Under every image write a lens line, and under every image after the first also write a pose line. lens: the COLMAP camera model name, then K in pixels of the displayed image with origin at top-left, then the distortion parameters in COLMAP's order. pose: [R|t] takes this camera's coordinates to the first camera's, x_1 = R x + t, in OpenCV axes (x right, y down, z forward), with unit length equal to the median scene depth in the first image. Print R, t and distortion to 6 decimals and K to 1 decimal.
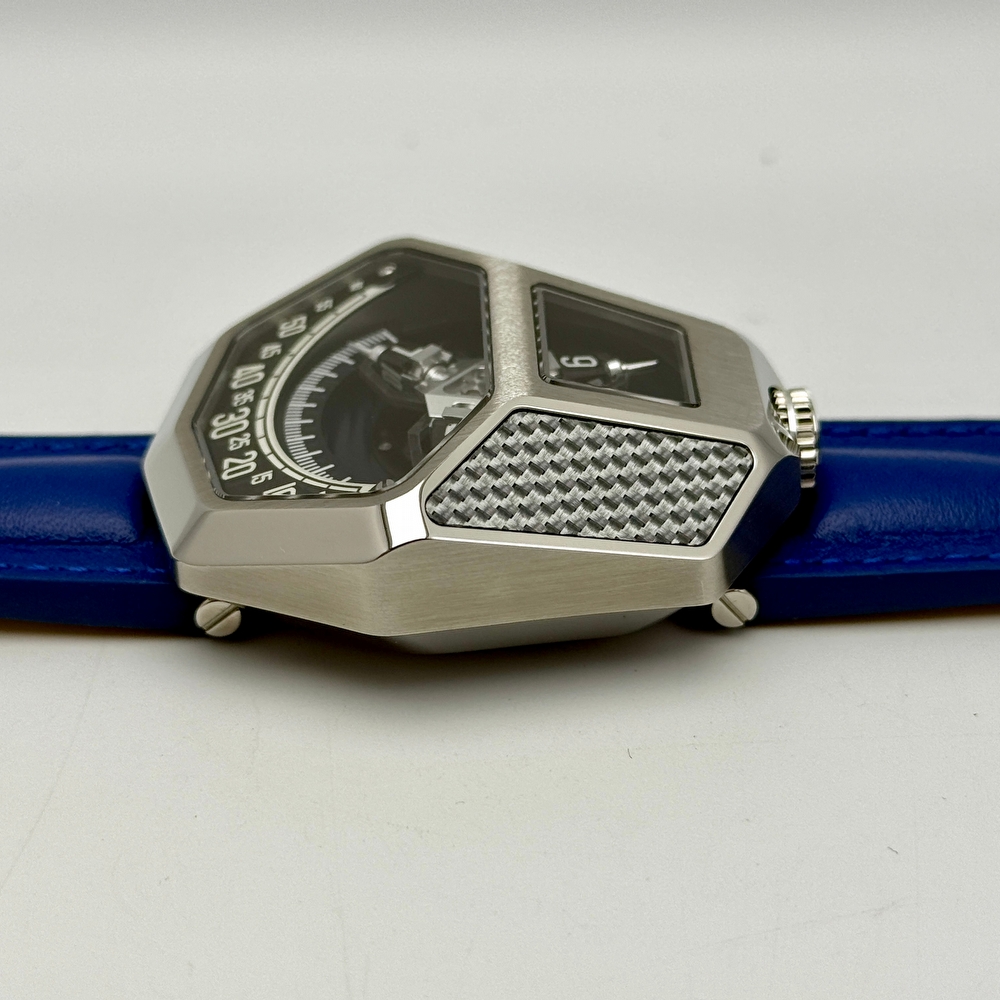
lens RADIAL K [[2516.8, 0, 500.0], [0, 2516.8, 500.0], [0, 0, 1]] dist [-0.084001, -0.488585]
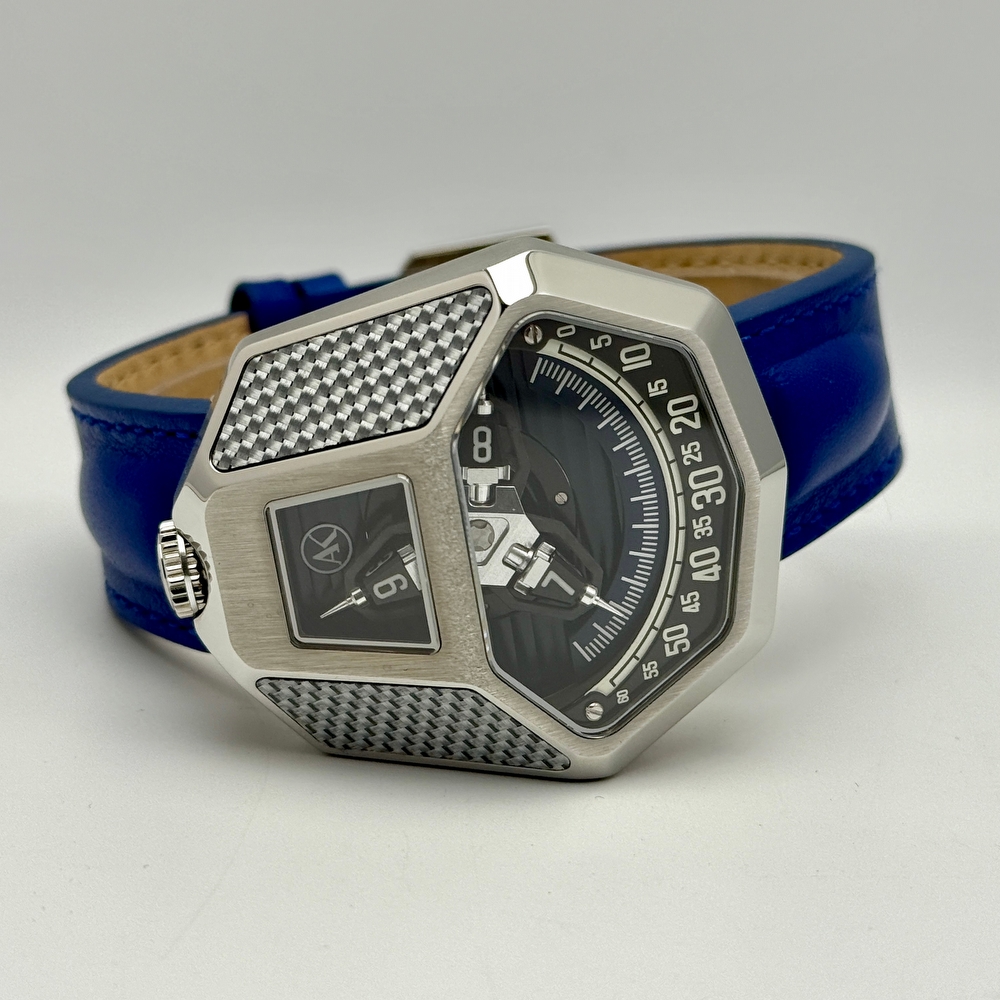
lens RADIAL K [[2516.8, 0, 500.0], [0, 2516.8, 500.0], [0, 0, 1]] dist [-0.084001, -0.488585]
pose [[-0.991468, 0.130303, -0.003445, -0.015732], [-0.101140, -0.752362, 0.650940, -0.719781], [0.082227, 0.645734, 0.759122, 0.185823]]
